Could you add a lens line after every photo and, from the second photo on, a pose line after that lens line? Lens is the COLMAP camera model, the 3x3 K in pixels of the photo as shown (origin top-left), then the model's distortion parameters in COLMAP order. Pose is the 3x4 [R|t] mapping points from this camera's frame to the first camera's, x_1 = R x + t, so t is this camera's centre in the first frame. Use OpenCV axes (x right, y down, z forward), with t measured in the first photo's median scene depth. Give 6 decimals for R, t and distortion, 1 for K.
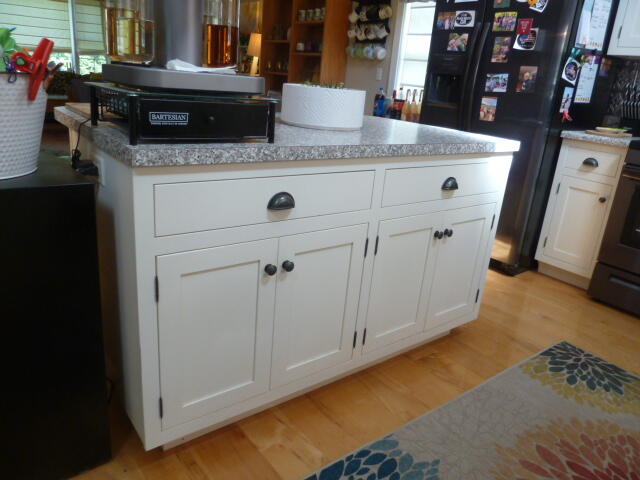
lens RADIAL K [[475.6, 0, 320.0], [0, 475.6, 240.0], [0, 0, 1]] dist [-0.039172, 0.009658]
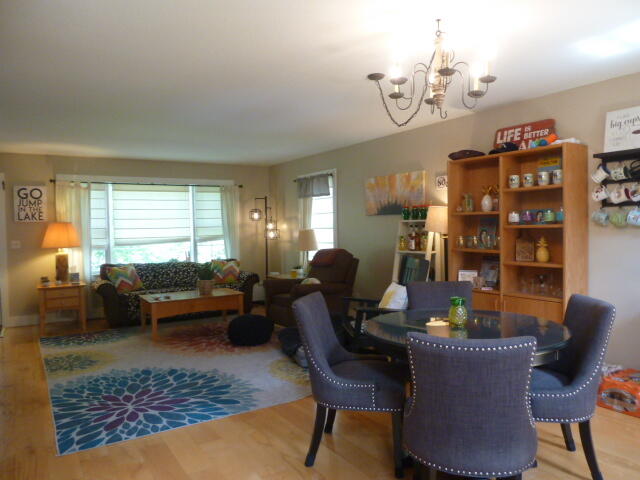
lens RADIAL K [[475.6, 0, 320.0], [0, 475.6, 240.0], [0, 0, 1]] dist [-0.039172, 0.009658]
pose [[0.989885, -0.102376, -0.098216, -0.535707], [0.067678, 0.949203, -0.307301, -0.276274], [0.124687, 0.297546, 0.946530, 0.398189]]
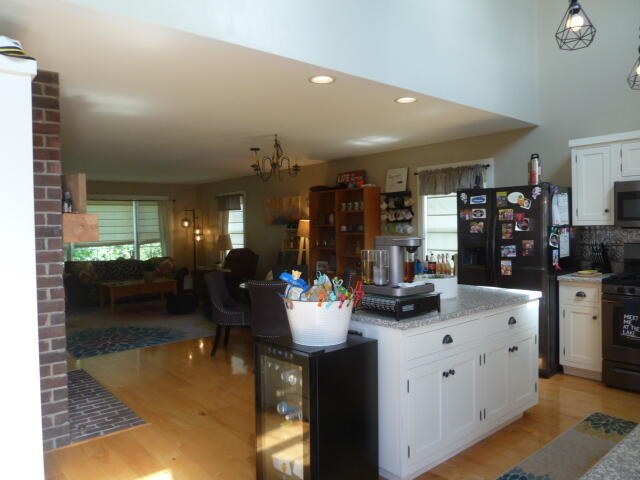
lens RADIAL K [[475.6, 0, 320.0], [0, 475.6, 240.0], [0, 0, 1]] dist [-0.039172, 0.009658]
pose [[0.993530, -0.106121, 0.040459, -0.304681], [0.113372, 0.947834, -0.297922, 0.027282], [-0.006733, 0.300582, 0.953732, -0.499314]]
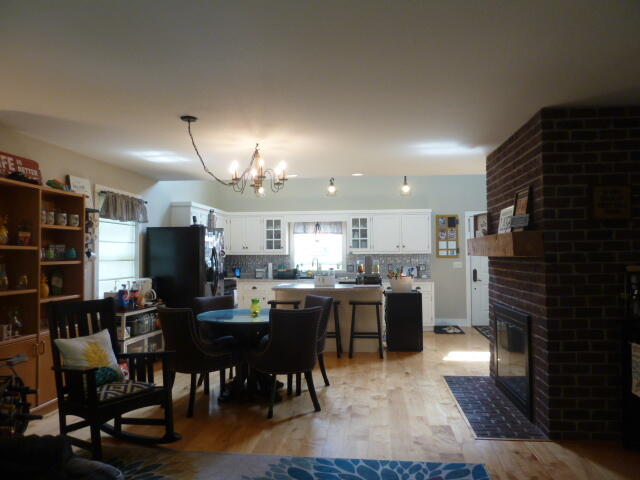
lens RADIAL K [[475.6, 0, 320.0], [0, 475.6, 240.0], [0, 0, 1]] dist [-0.039172, 0.009658]
pose [[-0.710154, -0.061414, 0.701363, -1.669359], [0.175794, 0.949167, 0.261110, -1.012202], [-0.681746, 0.308724, -0.663259, 2.185811]]
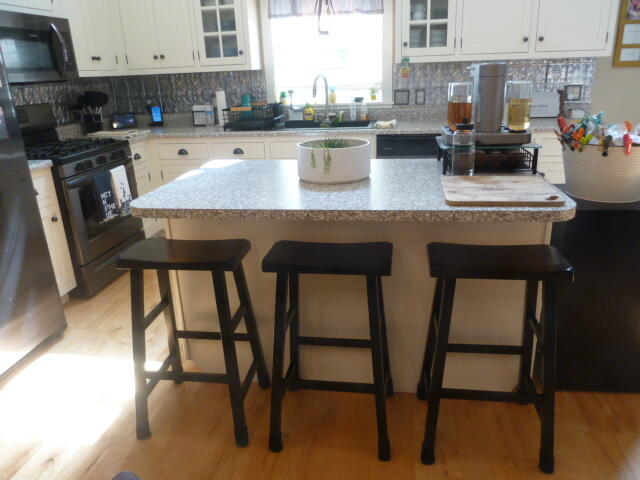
lens RADIAL K [[475.6, 0, 320.0], [0, 475.6, 240.0], [0, 0, 1]] dist [-0.039172, 0.009658]
pose [[-0.676618, -0.307120, 0.669227, -0.485815], [0.221630, 0.781773, 0.582847, -0.500032], [-0.702188, 0.542686, -0.460895, 1.026113]]
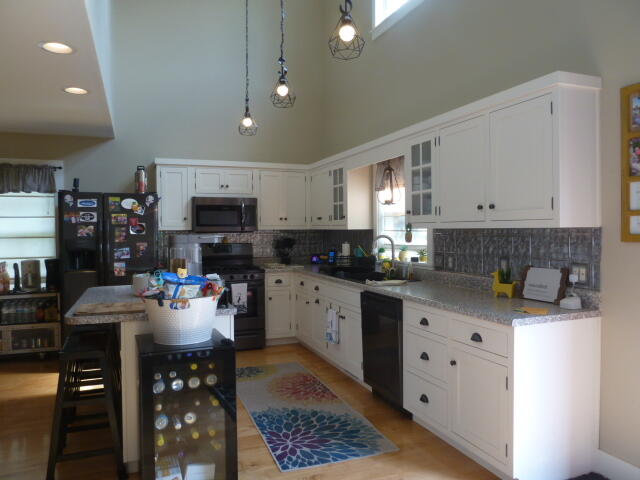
lens RADIAL K [[475.6, 0, 320.0], [0, 475.6, 240.0], [0, 0, 1]] dist [-0.039172, 0.009658]
pose [[0.286383, -0.109096, 0.951884, -1.006486], [0.342813, 0.939393, 0.004526, -0.144830], [-0.894687, 0.325022, 0.306425, -0.152412]]
